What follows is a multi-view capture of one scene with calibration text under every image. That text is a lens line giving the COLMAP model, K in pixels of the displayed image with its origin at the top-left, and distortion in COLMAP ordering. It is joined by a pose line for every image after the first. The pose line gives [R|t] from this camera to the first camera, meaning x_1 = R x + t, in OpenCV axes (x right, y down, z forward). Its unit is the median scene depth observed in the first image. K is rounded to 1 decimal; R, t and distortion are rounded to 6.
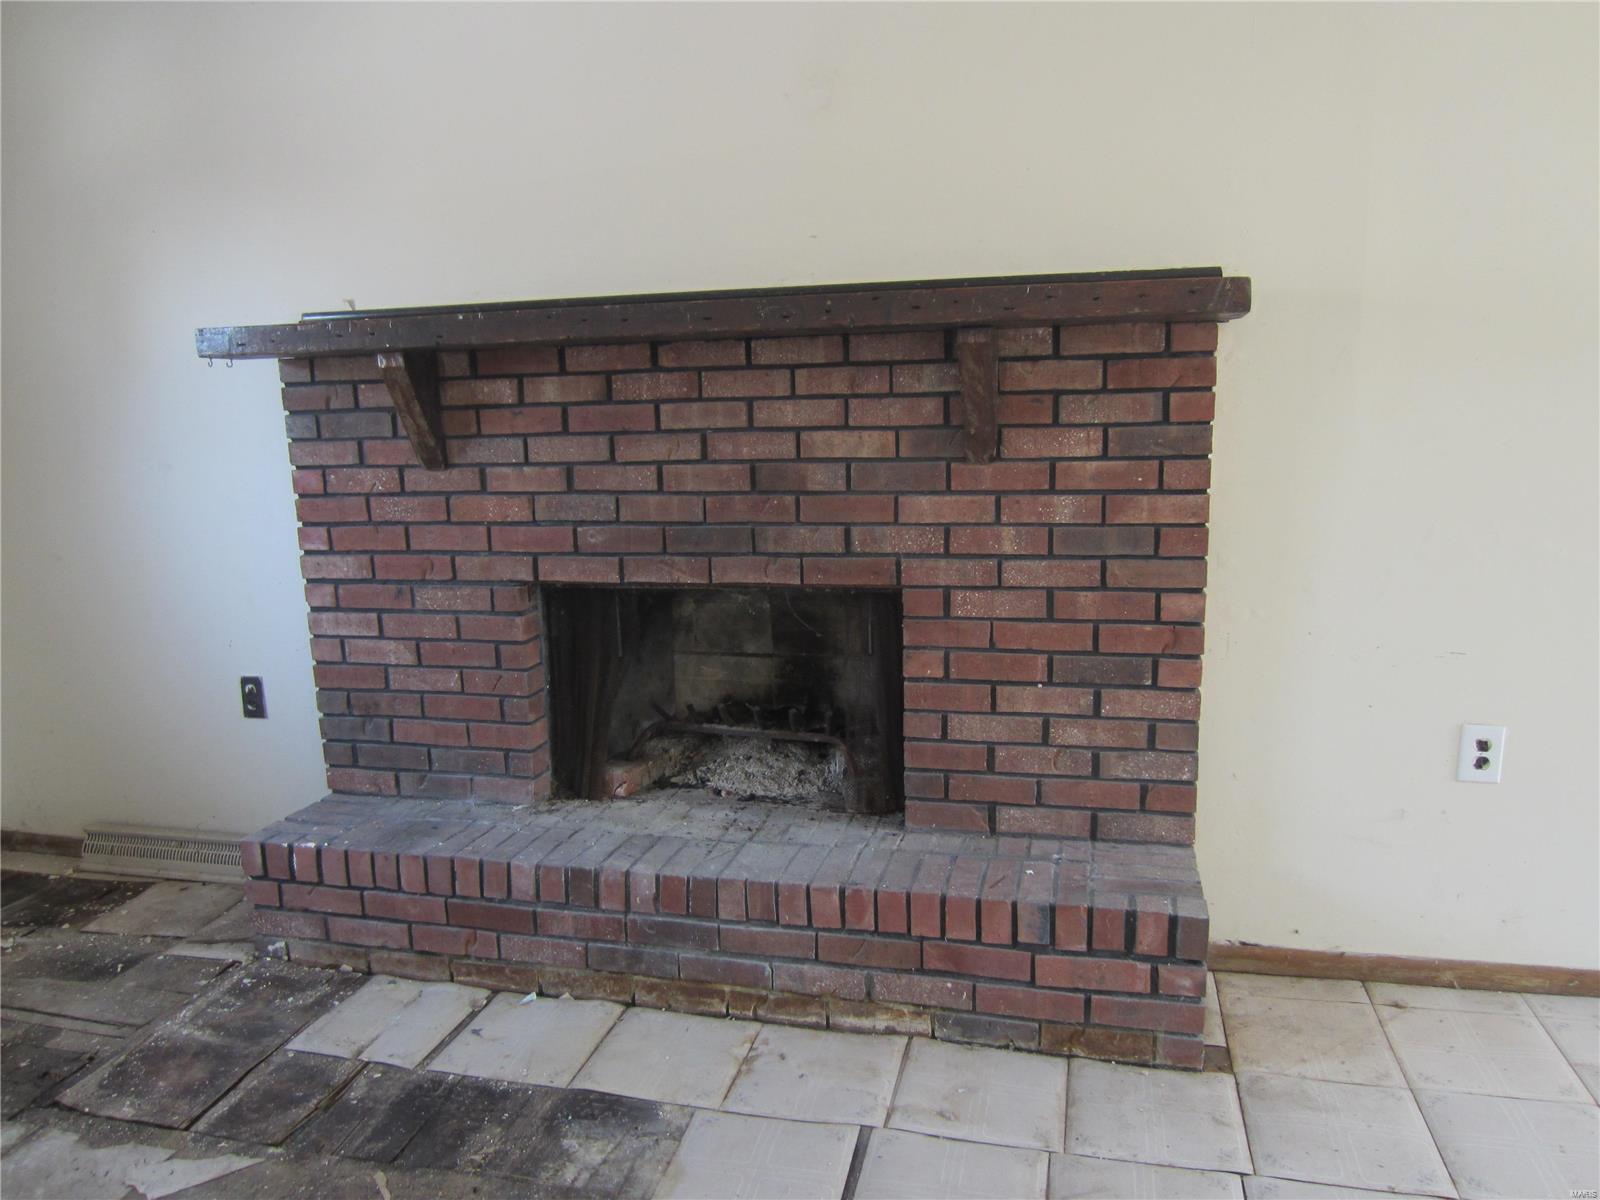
lens RADIAL K [[1146.8, 0, 800.0], [0, 1146.8, 600.0], [0, 0, 1]] dist [-0.018199, 0.003207]
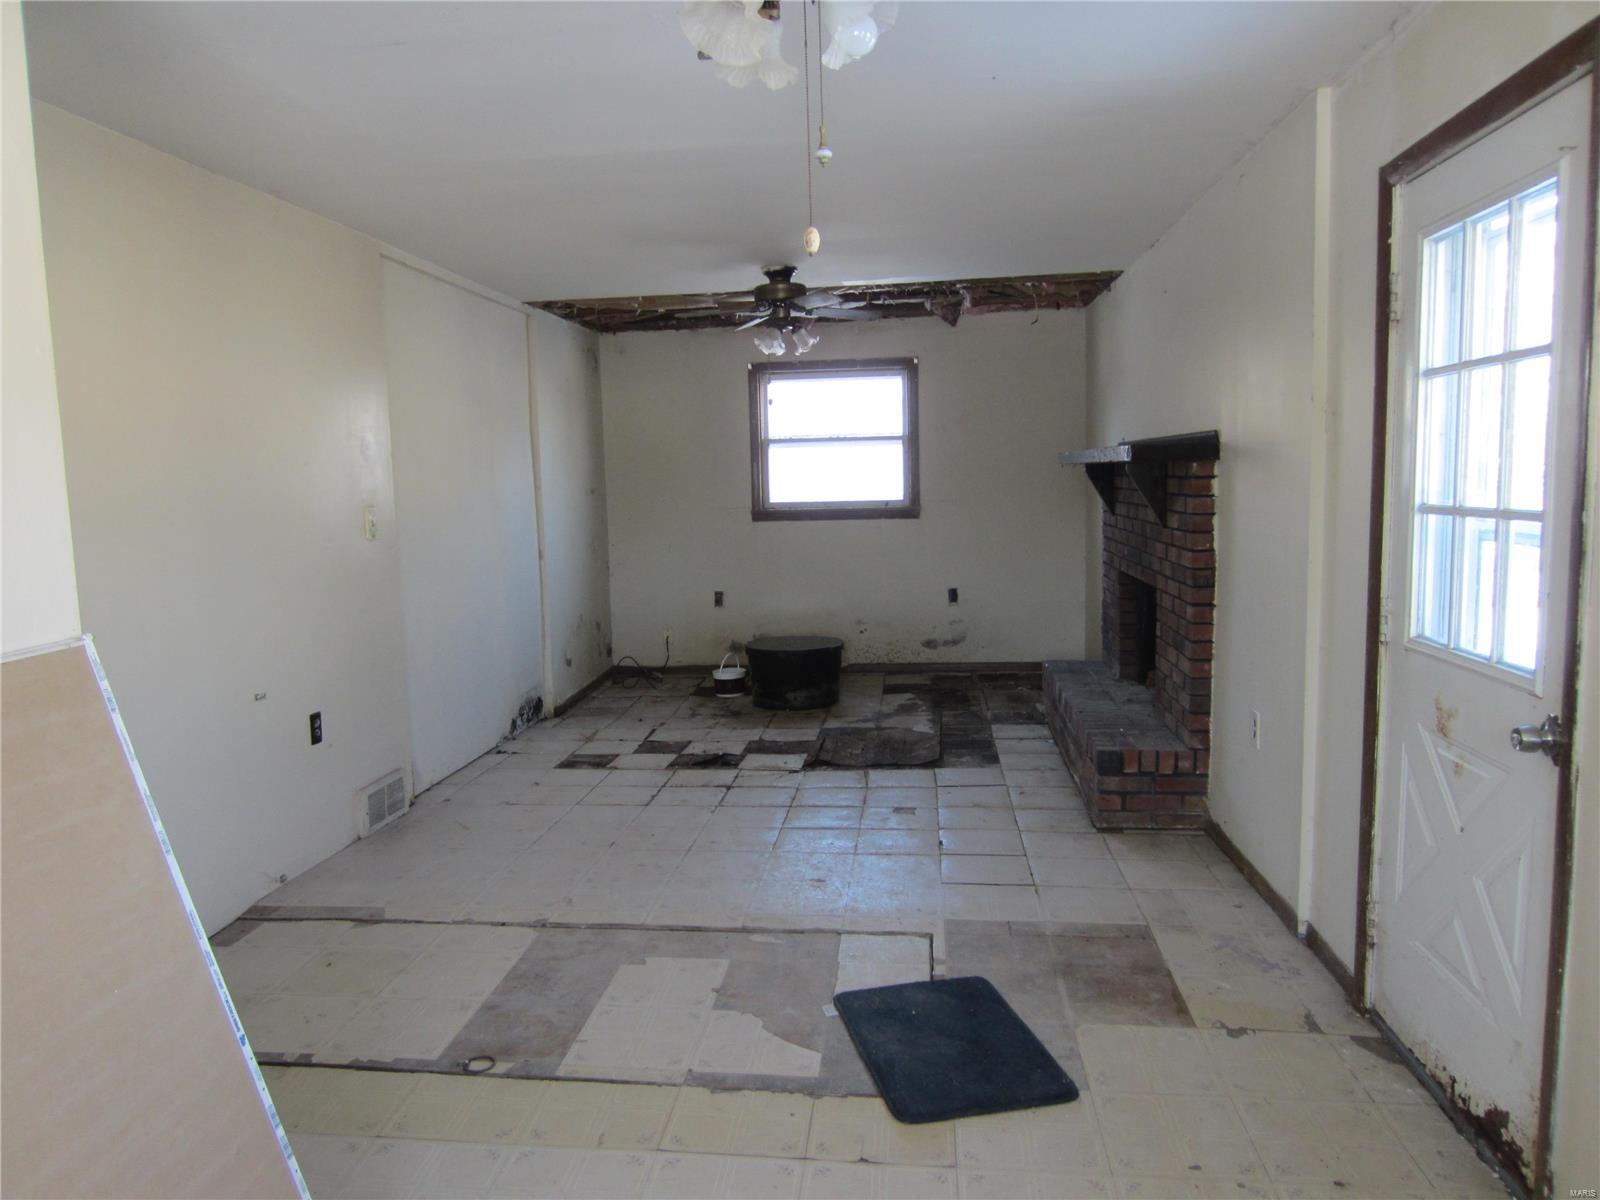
lens RADIAL K [[1146.8, 0, 800.0], [0, 1146.8, 600.0], [0, 0, 1]] dist [-0.018199, 0.003207]
pose [[0.133401, 0.127897, -0.982775, 2.235222], [-0.158626, 0.981609, 0.106213, -0.117765], [0.978285, 0.141725, 0.151235, 0.121709]]
